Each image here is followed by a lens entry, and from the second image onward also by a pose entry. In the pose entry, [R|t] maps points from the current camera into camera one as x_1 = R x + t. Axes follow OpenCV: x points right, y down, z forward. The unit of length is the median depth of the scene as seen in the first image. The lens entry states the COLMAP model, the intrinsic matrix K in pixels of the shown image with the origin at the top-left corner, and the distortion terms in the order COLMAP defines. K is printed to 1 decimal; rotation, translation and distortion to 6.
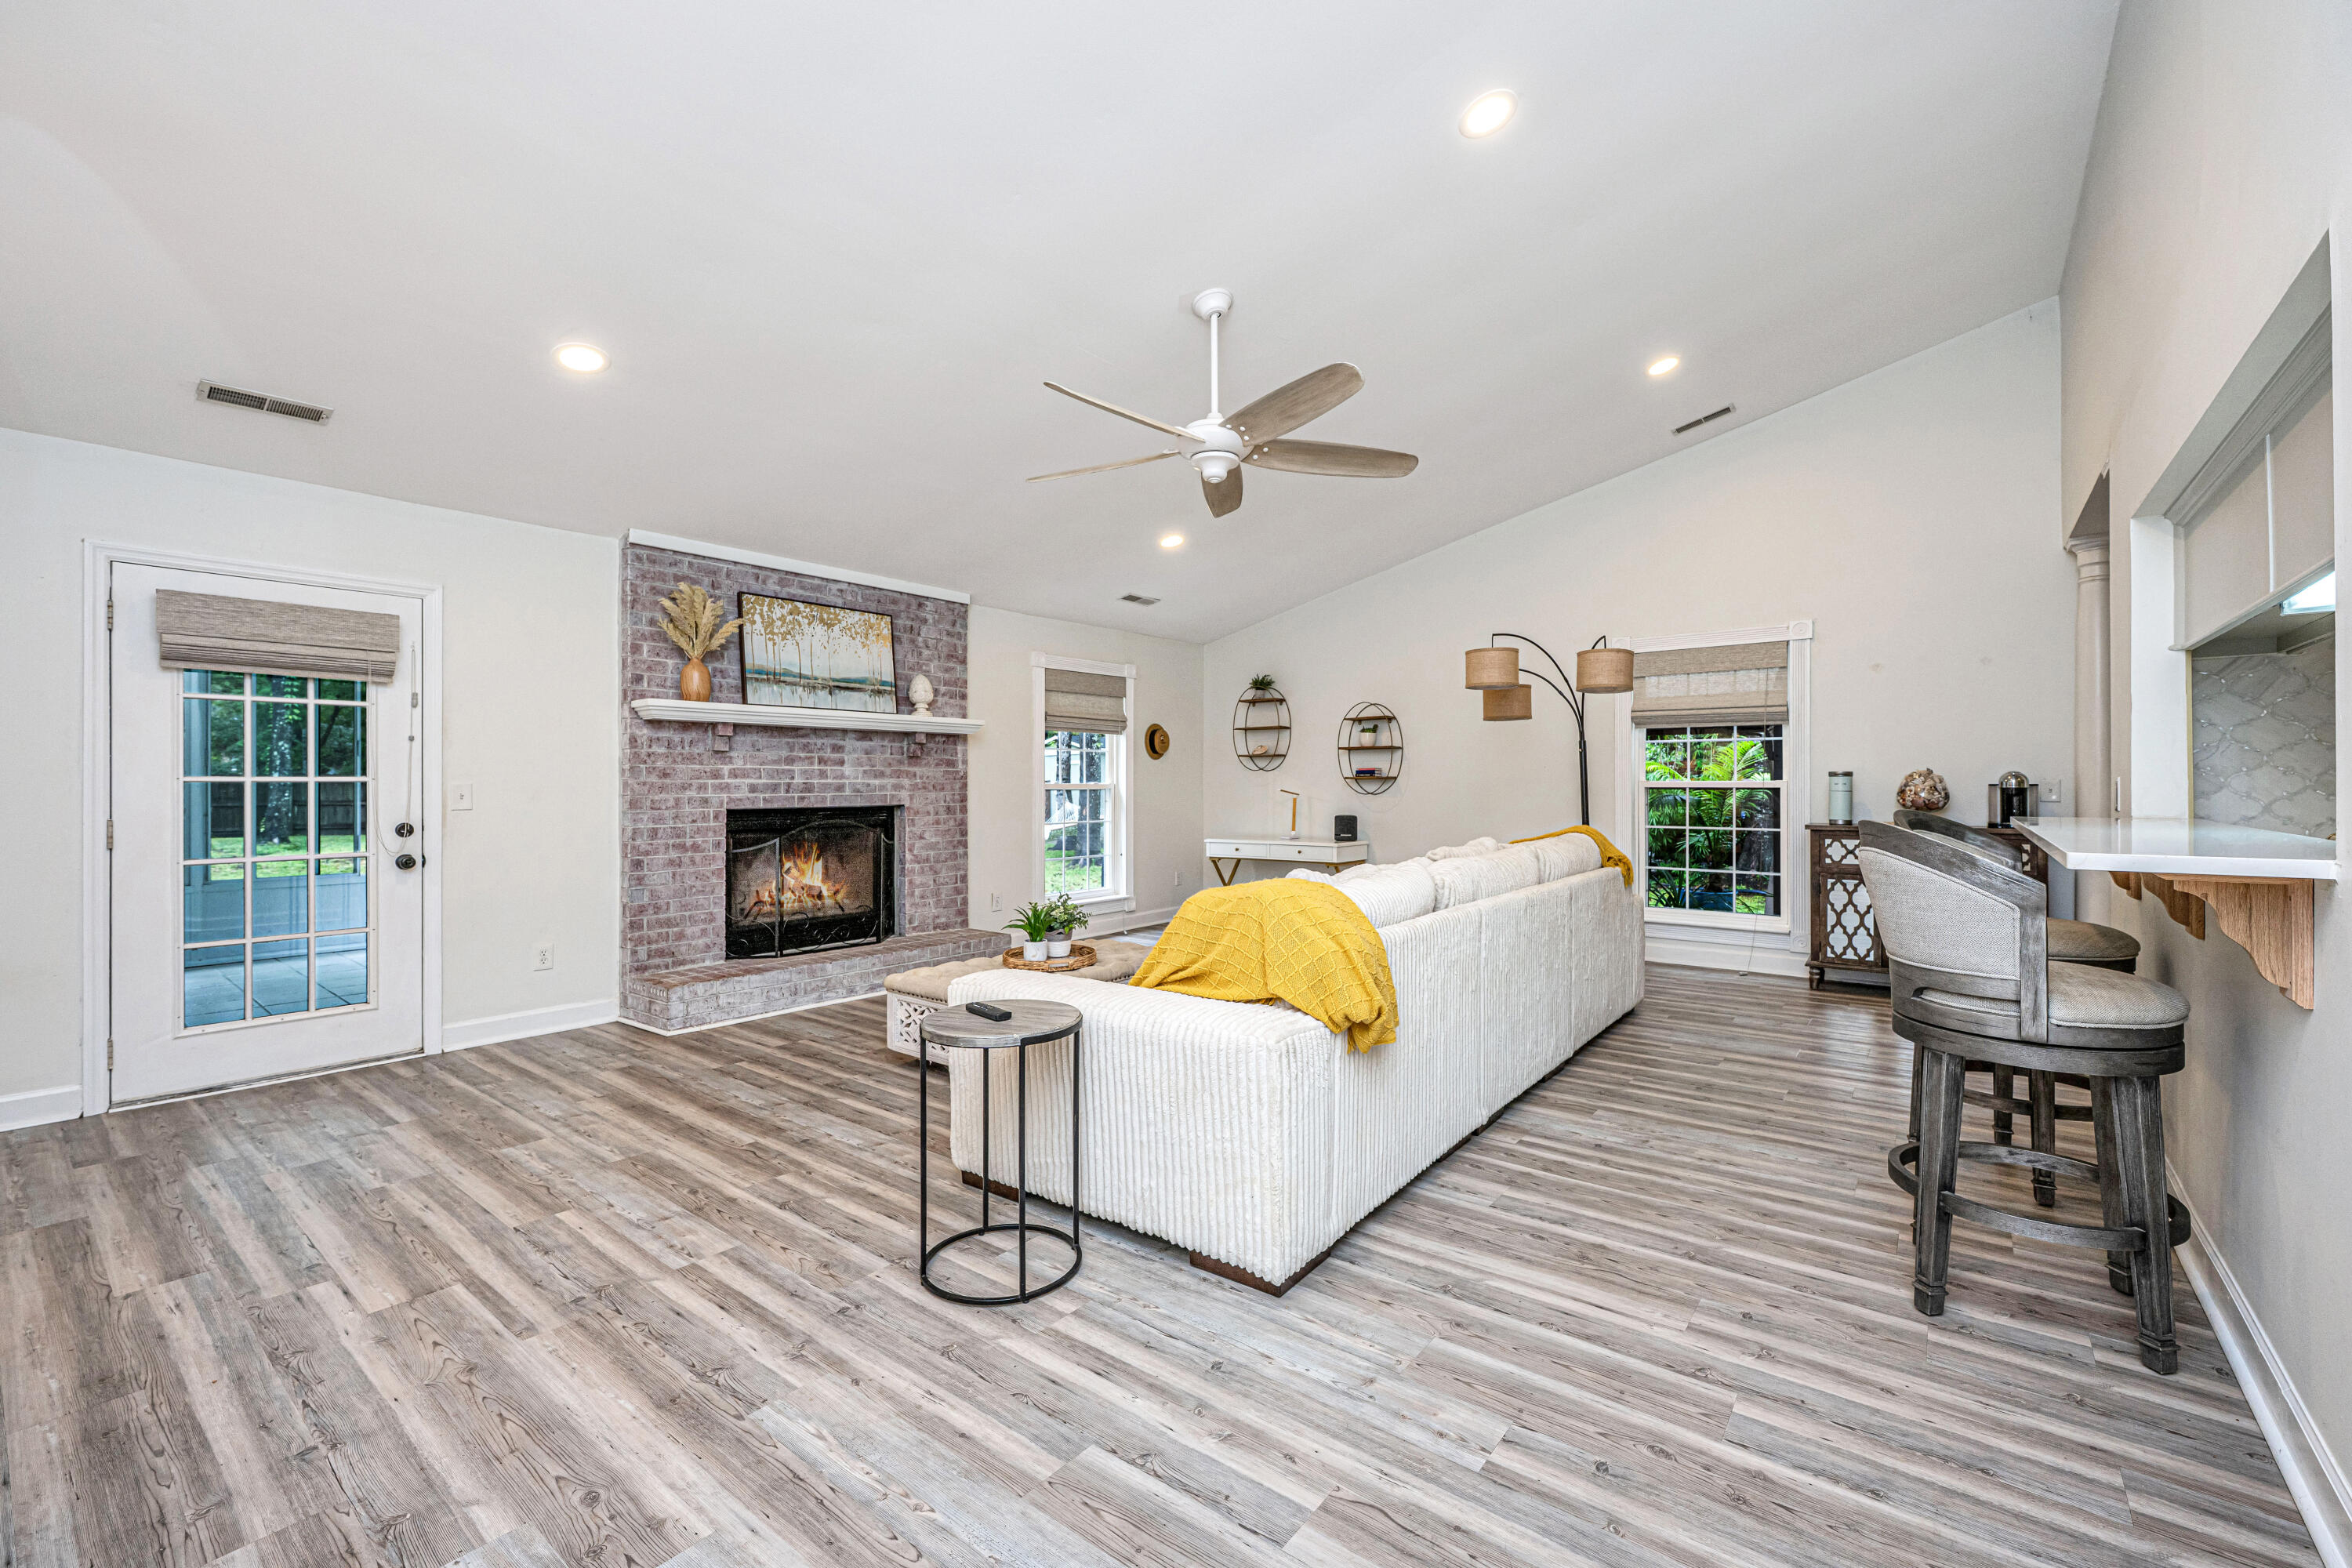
lens RADIAL K [[935.1, 0, 1175.0], [0, 935.1, 786.0], [0, 0, 1]] dist [-0.003190, -0.000076]
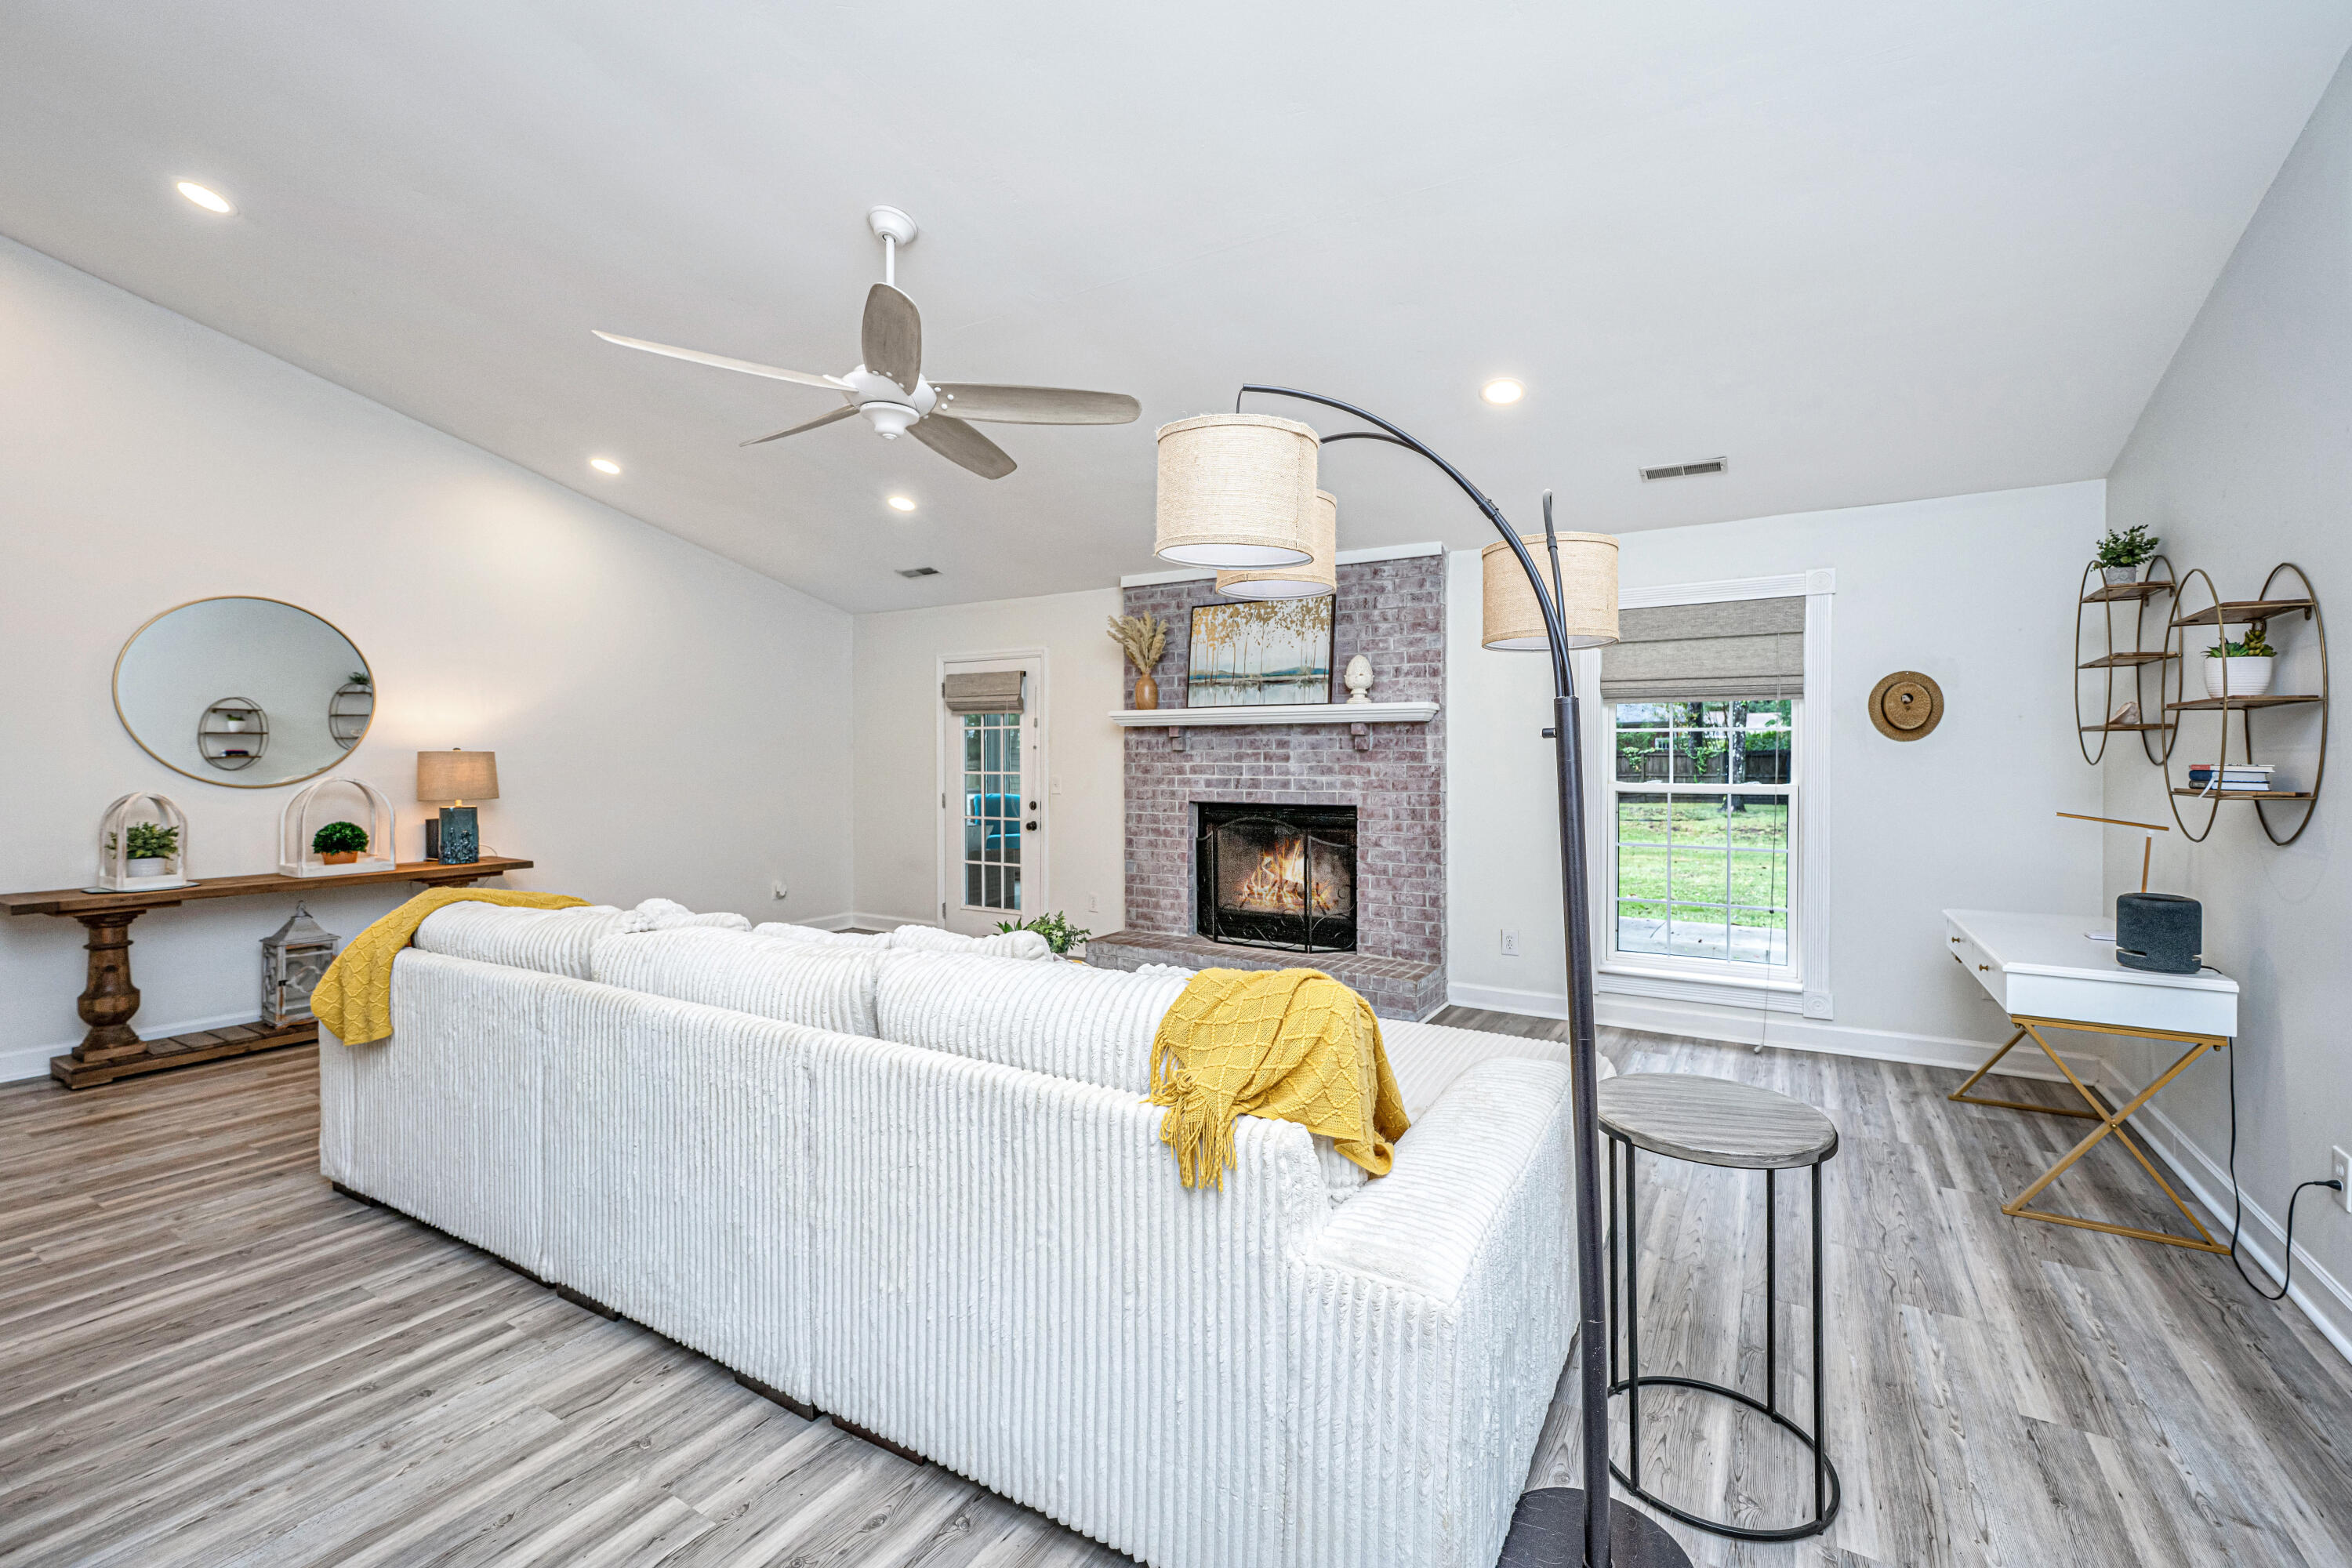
lens RADIAL K [[991.0, 0, 1202.9], [0, 991.0, 748.0], [0, 0, 1]] dist [0.003642, -0.001693]
pose [[0.158106, -0.008884, -0.987382, 0.678795], [-0.003005, 0.999951, -0.009478, -0.027112], [0.987418, 0.004466, 0.158072, 0.794929]]
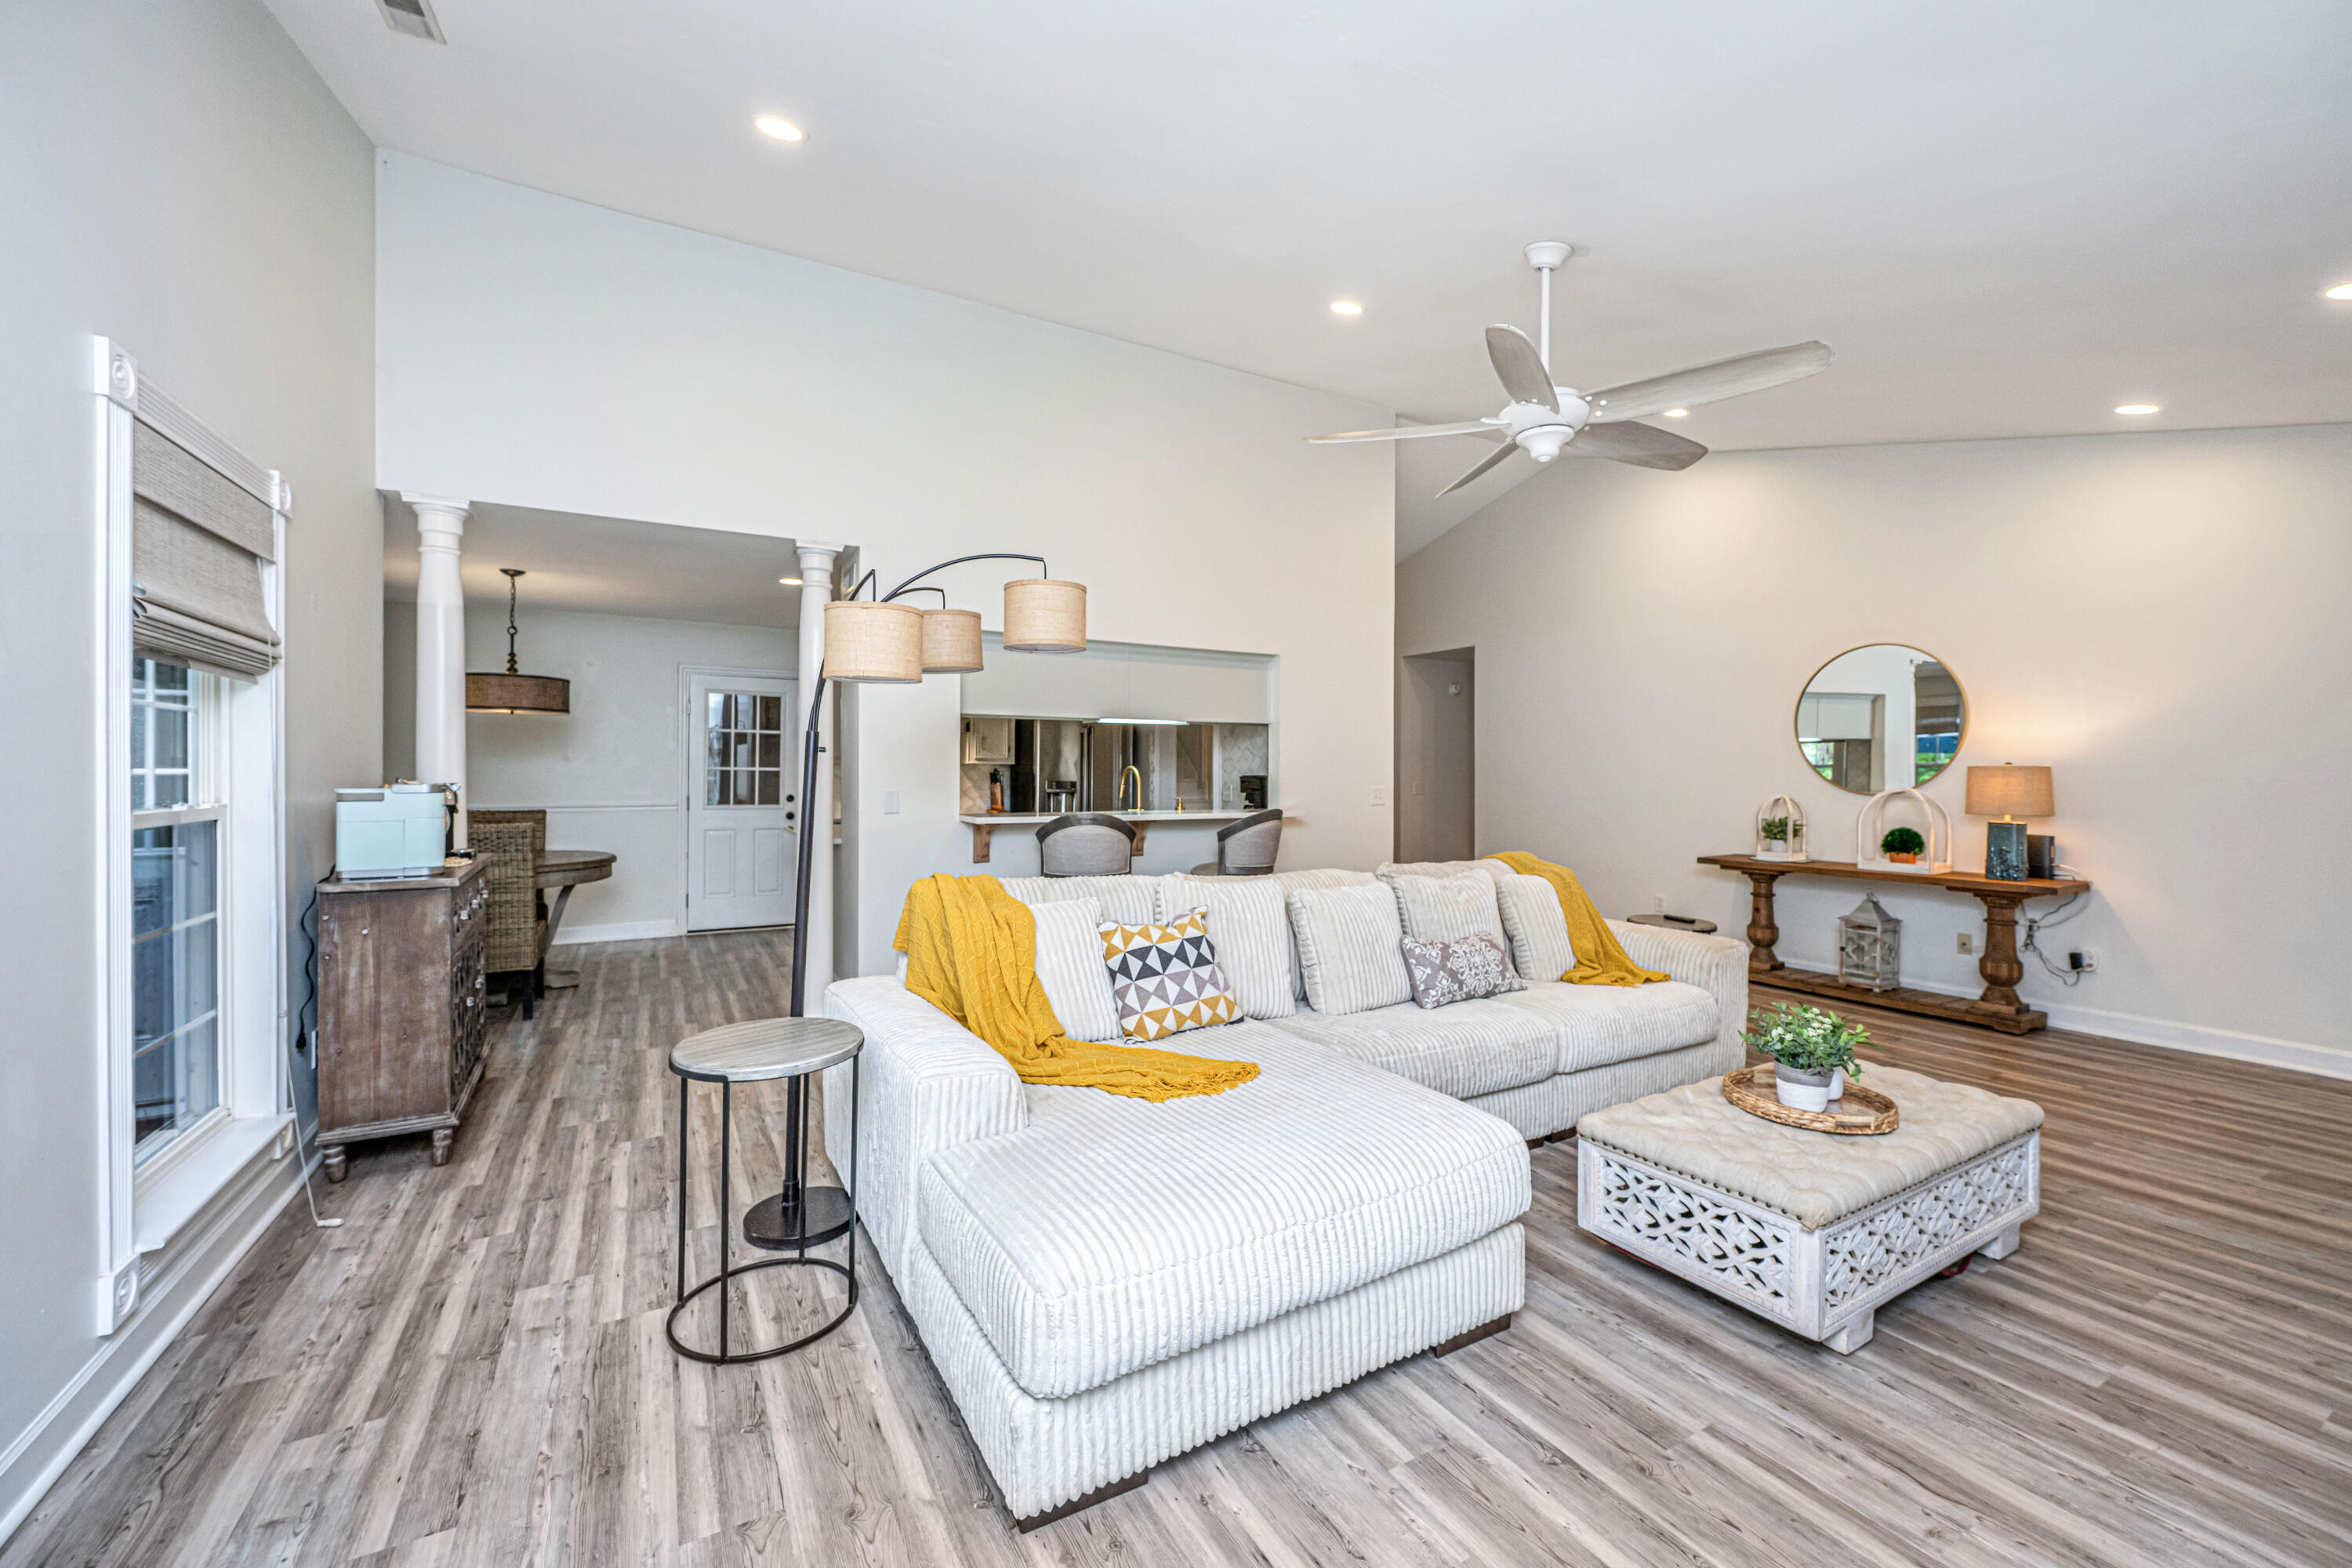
lens RADIAL K [[935.1, 0, 1197.0], [0, 935.1, 770.8], [0, 0, 1]] dist [-0.003190, -0.000076]
pose [[-0.938655, -0.002955, 0.344846, 0.019081], [-0.001977, 0.999993, 0.003186, -0.027811], [-0.344853, 0.002309, -0.938654, 1.365884]]
